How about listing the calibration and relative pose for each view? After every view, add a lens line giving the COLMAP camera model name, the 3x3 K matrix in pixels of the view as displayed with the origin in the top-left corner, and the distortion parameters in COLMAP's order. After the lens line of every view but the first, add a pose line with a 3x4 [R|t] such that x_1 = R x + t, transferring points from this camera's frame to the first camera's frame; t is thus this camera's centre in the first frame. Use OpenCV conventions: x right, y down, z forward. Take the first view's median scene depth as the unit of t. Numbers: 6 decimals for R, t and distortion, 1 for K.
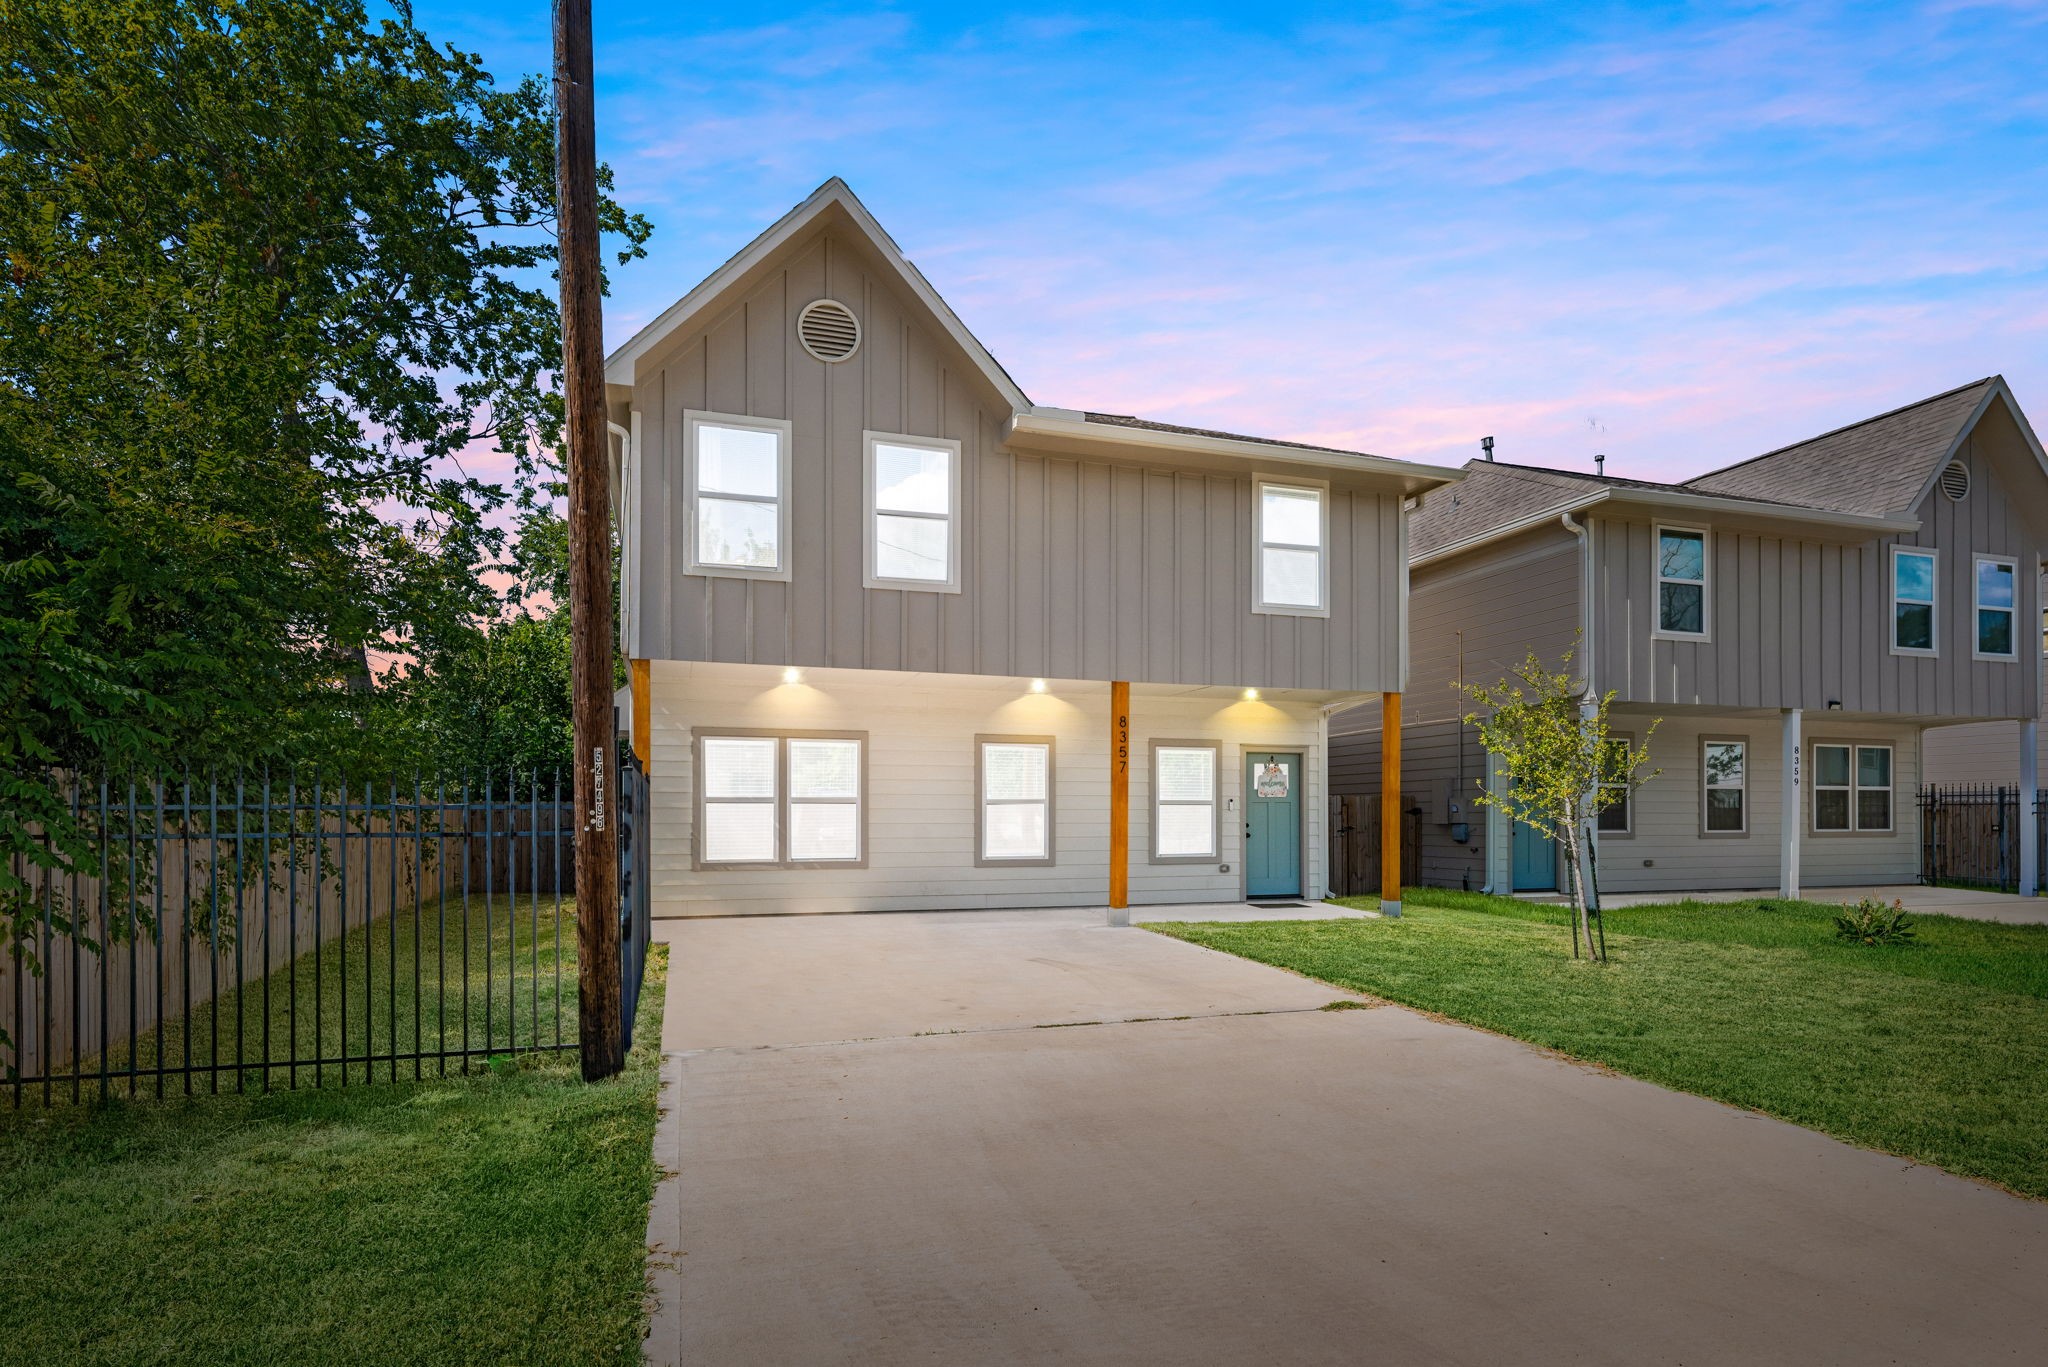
lens RADIAL K [[1039.6, 0, 1058.9], [0, 1039.6, 821.0], [0, 0, 1]] dist [-0.003646, 0.001097]
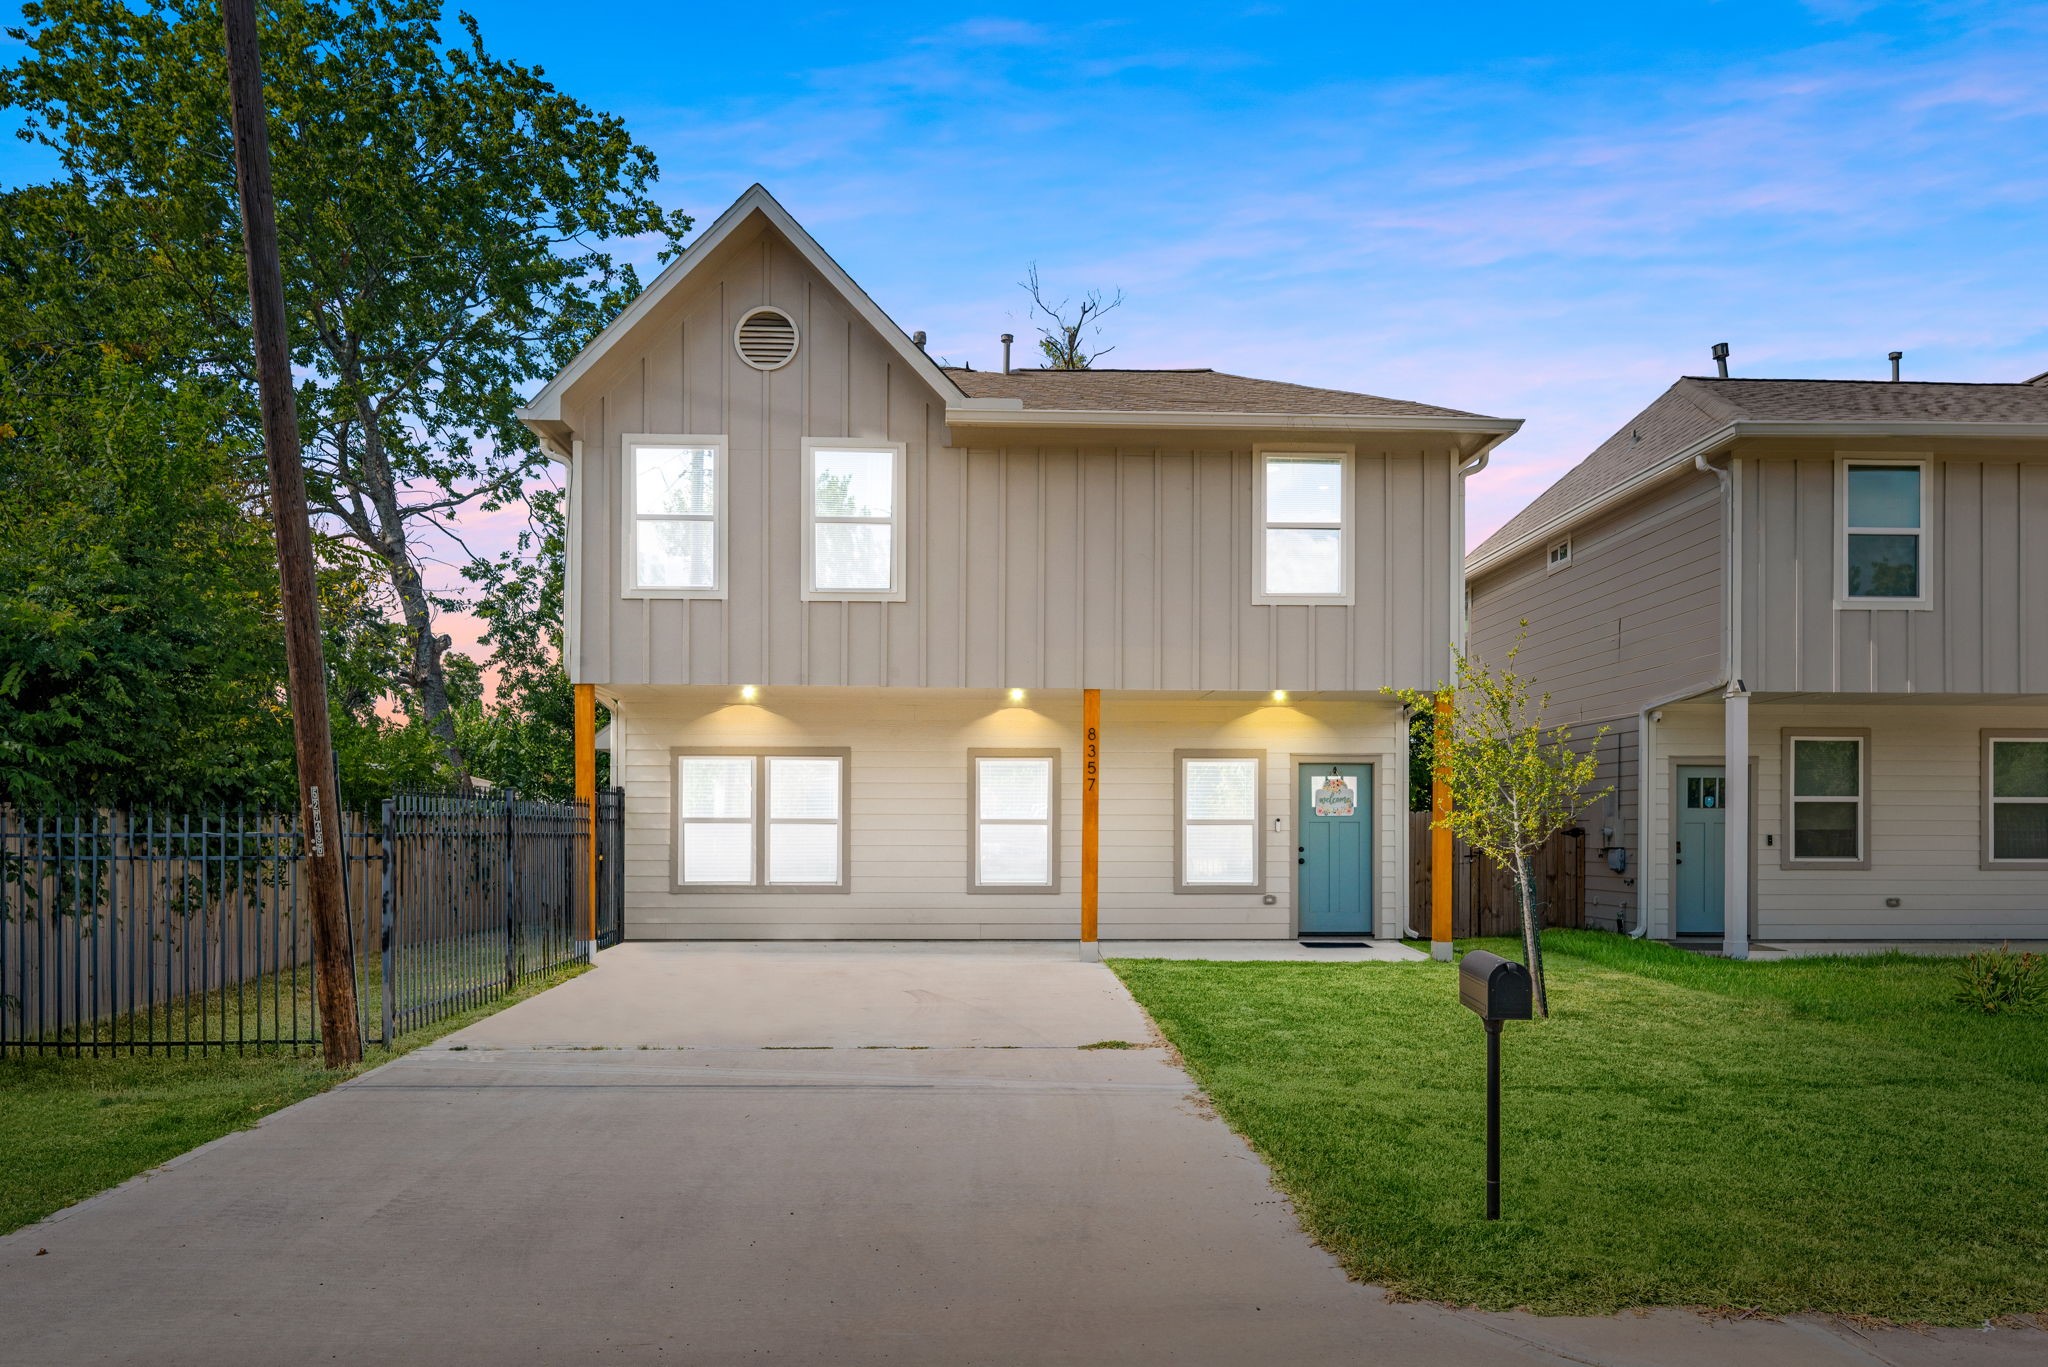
lens RADIAL K [[1309.2, 0, 1071.9], [0, 1309.2, 842.0], [0, 0, 1]] dist [-0.004152, -0.002339]
pose [[0.965212, 0.004236, -0.261433, 0.317714], [-0.003232, 0.999986, 0.004268, -0.006533], [0.261447, -0.003275, 0.965212, -0.088755]]
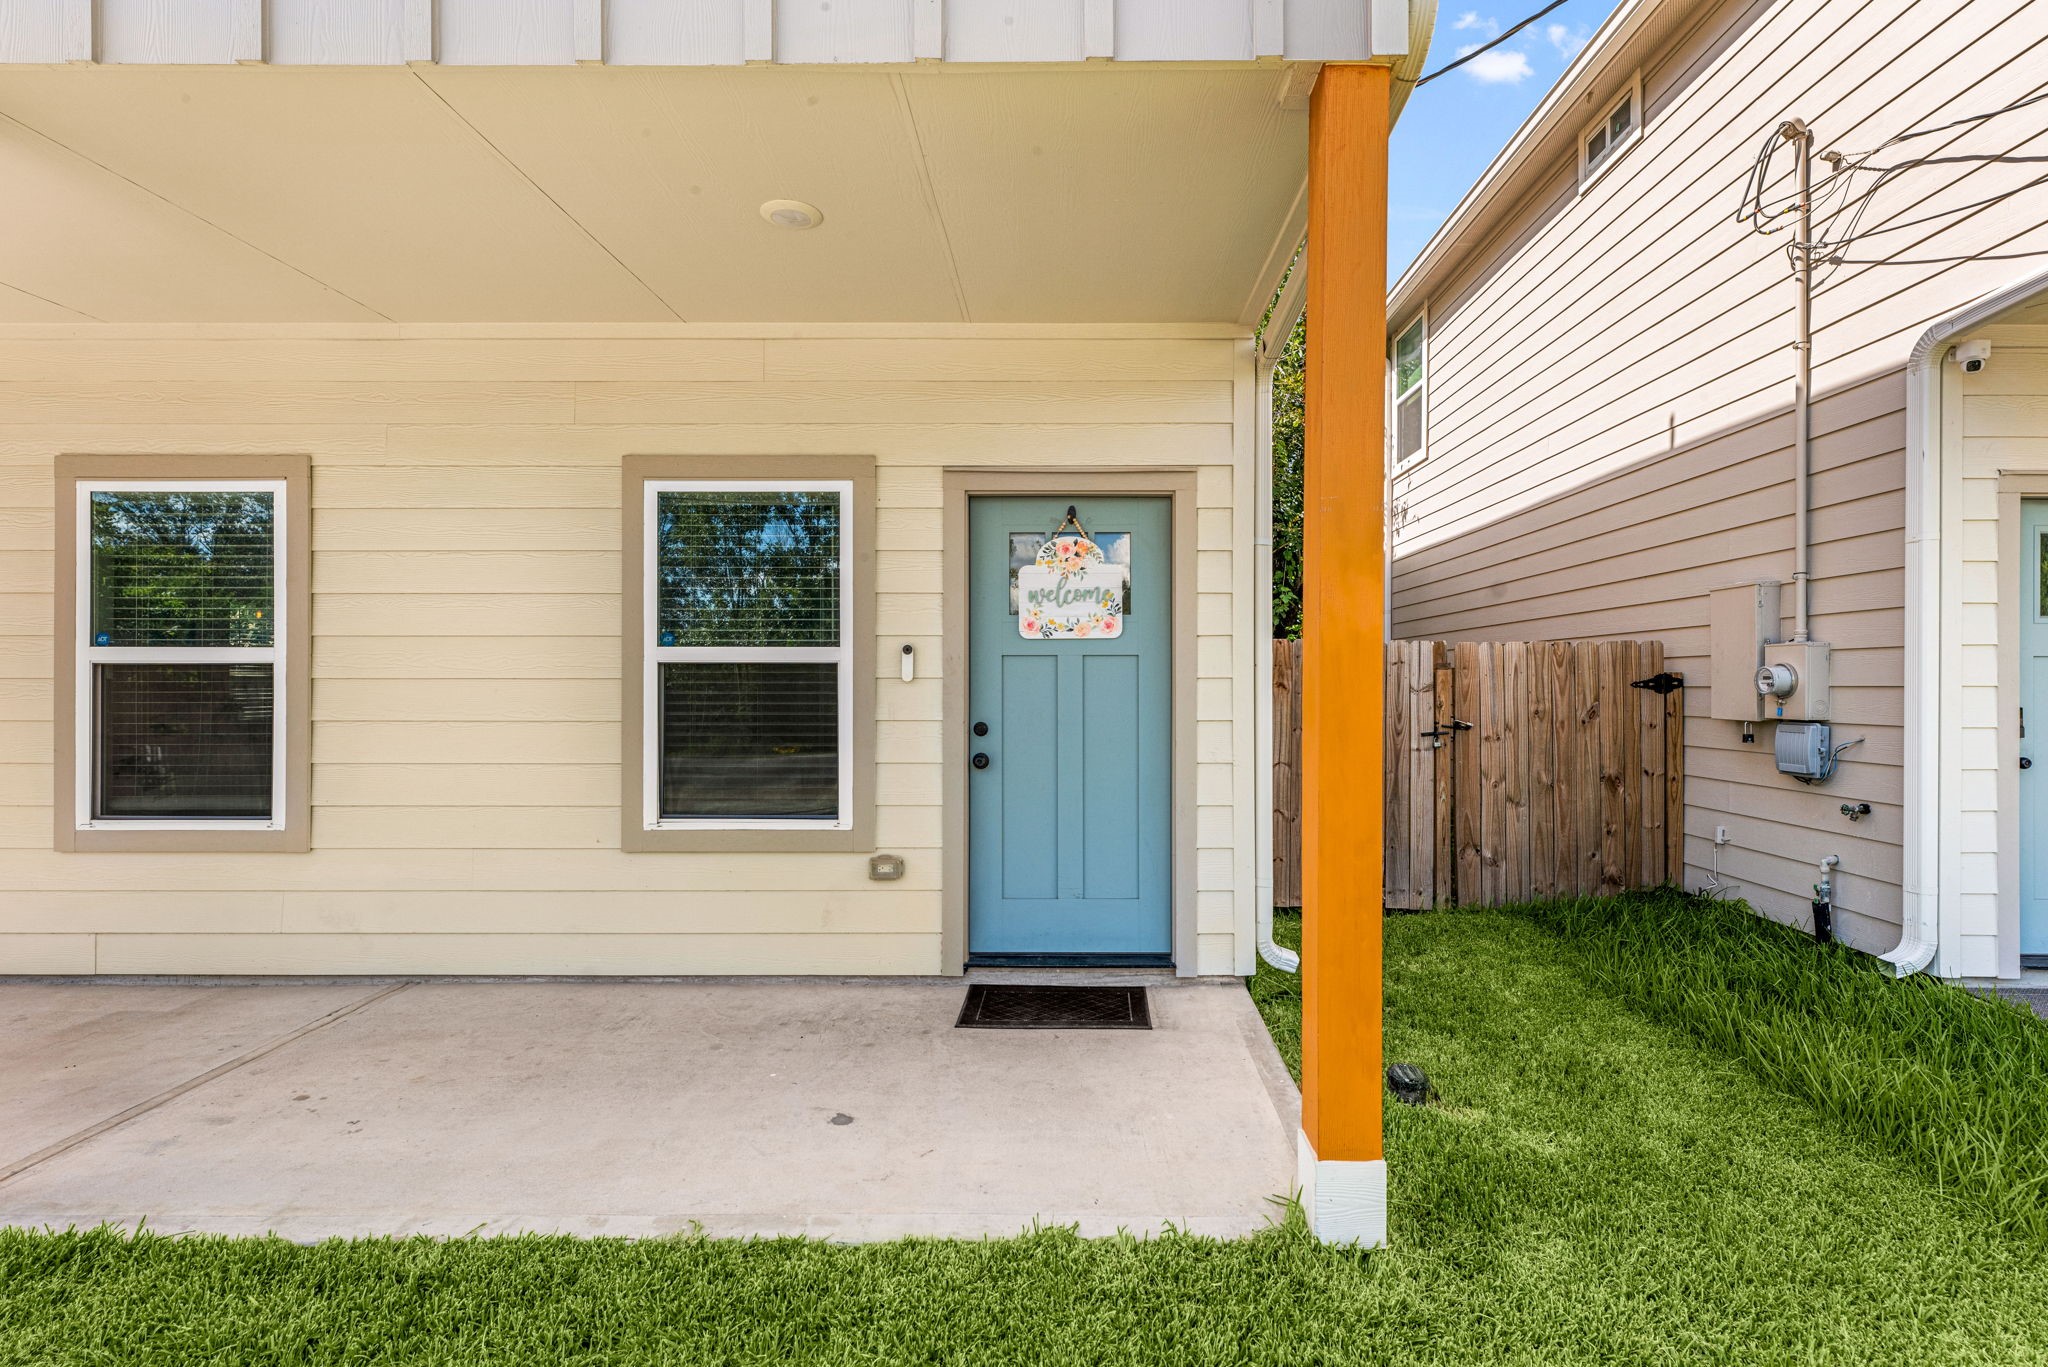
lens RADIAL K [[941.2, 0, 1066.7], [0, 941.2, 689.1], [0, 0, 1]] dist [0.001088, 0.000713]
pose [[0.949624, 0.003941, -0.313366, 0.335596], [-0.003015, 0.999990, 0.003440, -0.010181], [0.313377, -0.002321, 0.949626, 0.838466]]
